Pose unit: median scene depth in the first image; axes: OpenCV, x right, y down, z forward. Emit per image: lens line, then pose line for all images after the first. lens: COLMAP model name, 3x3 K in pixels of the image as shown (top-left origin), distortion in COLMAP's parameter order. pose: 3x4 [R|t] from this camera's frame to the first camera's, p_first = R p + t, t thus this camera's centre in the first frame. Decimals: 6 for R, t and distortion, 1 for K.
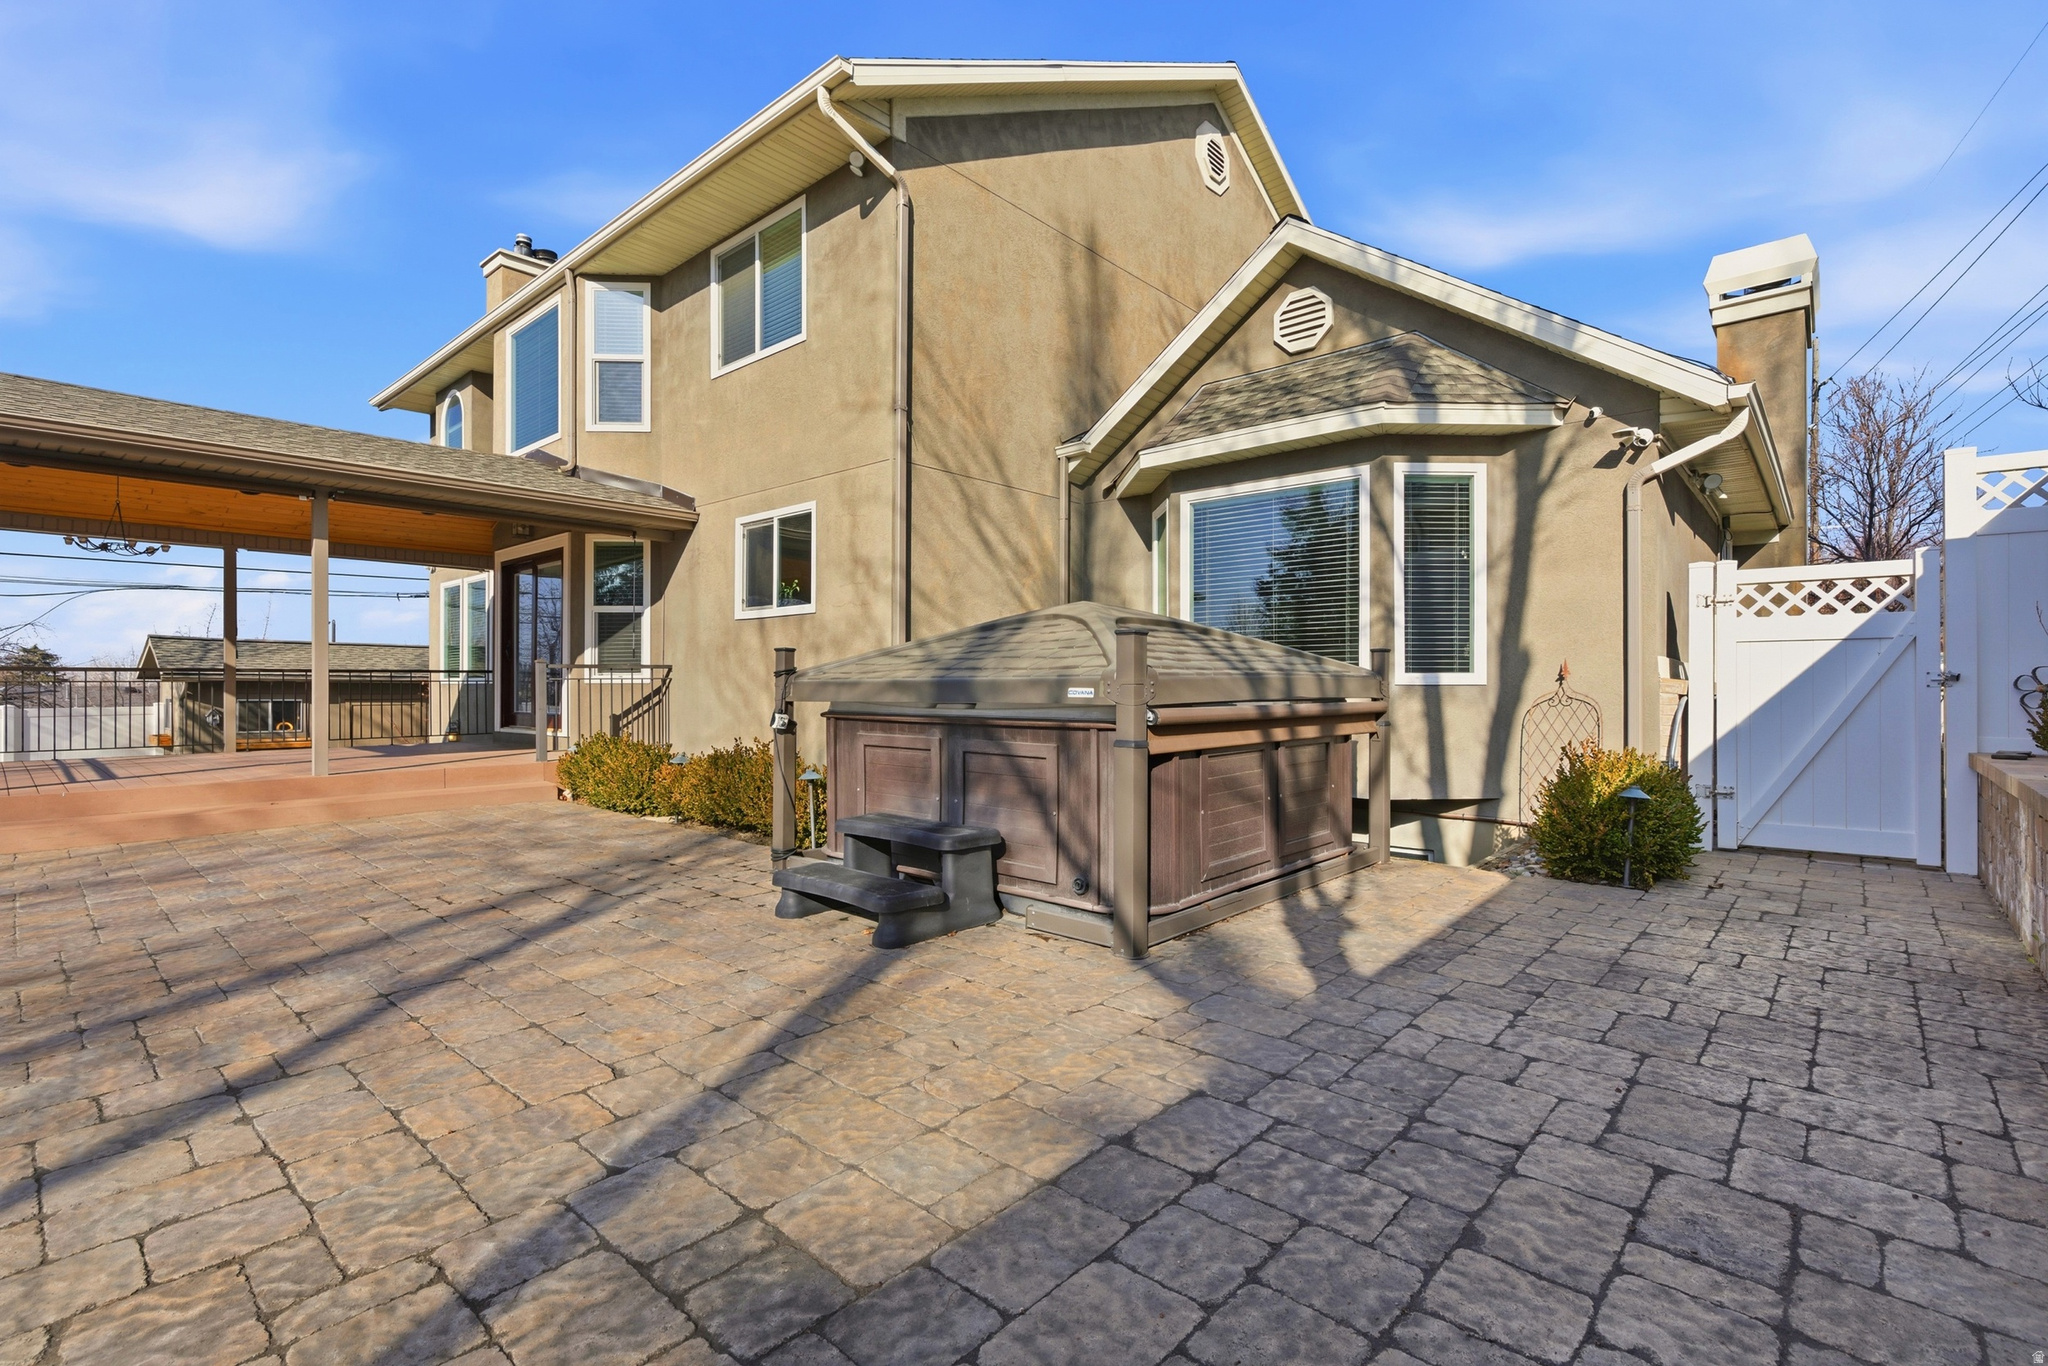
lens RADIAL K [[943.0, 0, 1015.5], [0, 943.0, 683.2], [0, 0, 1]] dist [-0.001486, 0.000545]
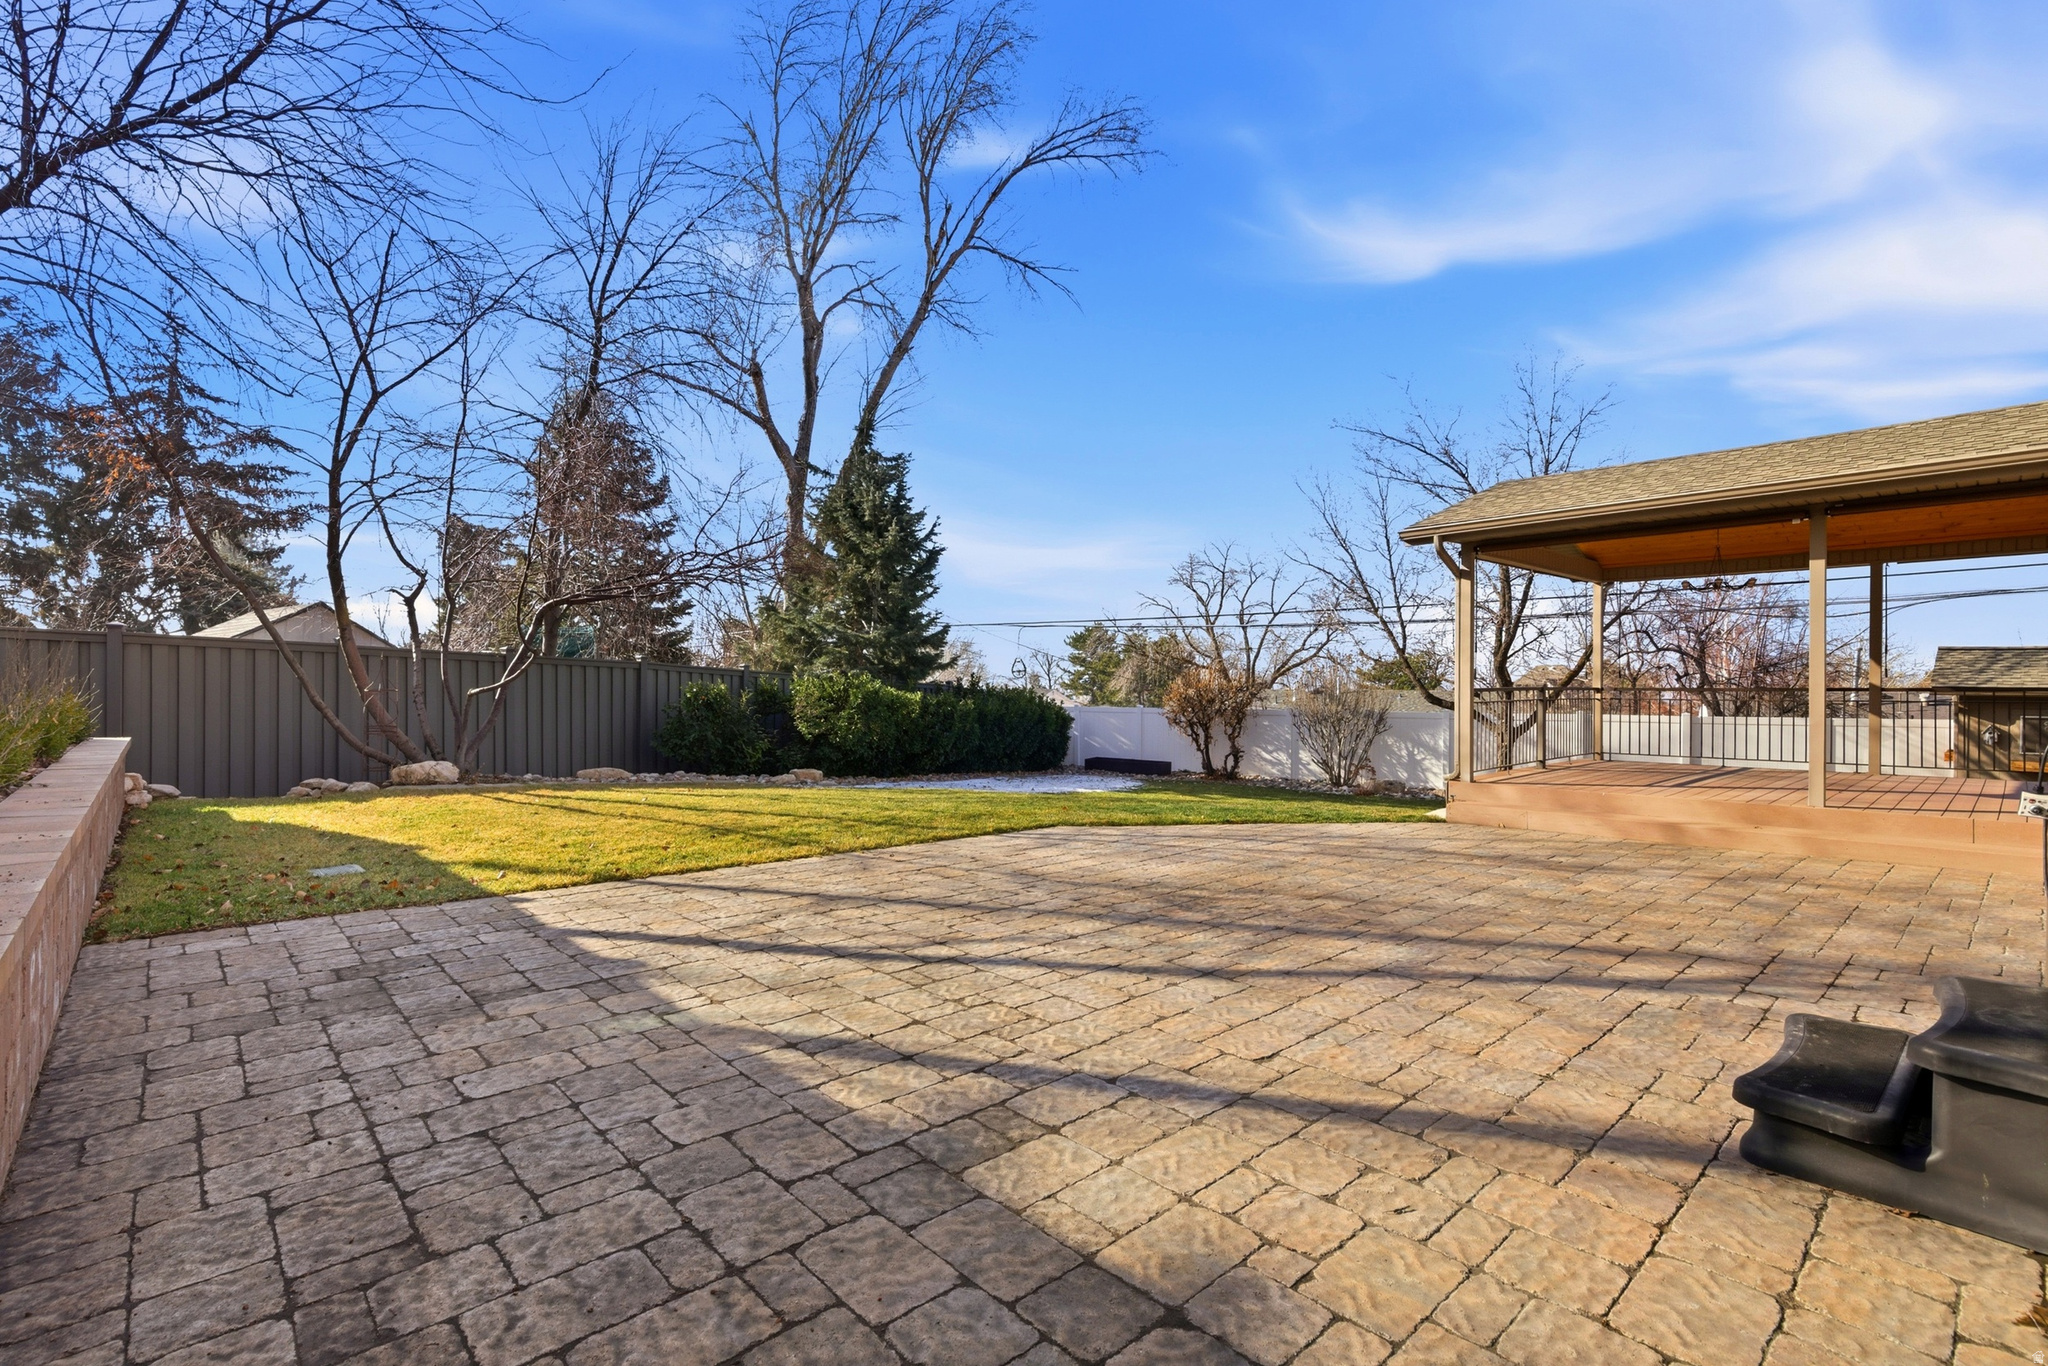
lens RADIAL K [[943.0, 0, 1015.8], [0, 943.0, 684.2], [0, 0, 1]] dist [-0.001486, 0.000545]
pose [[-0.107425, -0.001194, -0.994212, 0.841643], [0.003765, 0.999992, -0.001608, -0.076312], [0.994206, -0.003916, -0.107420, 0.816642]]
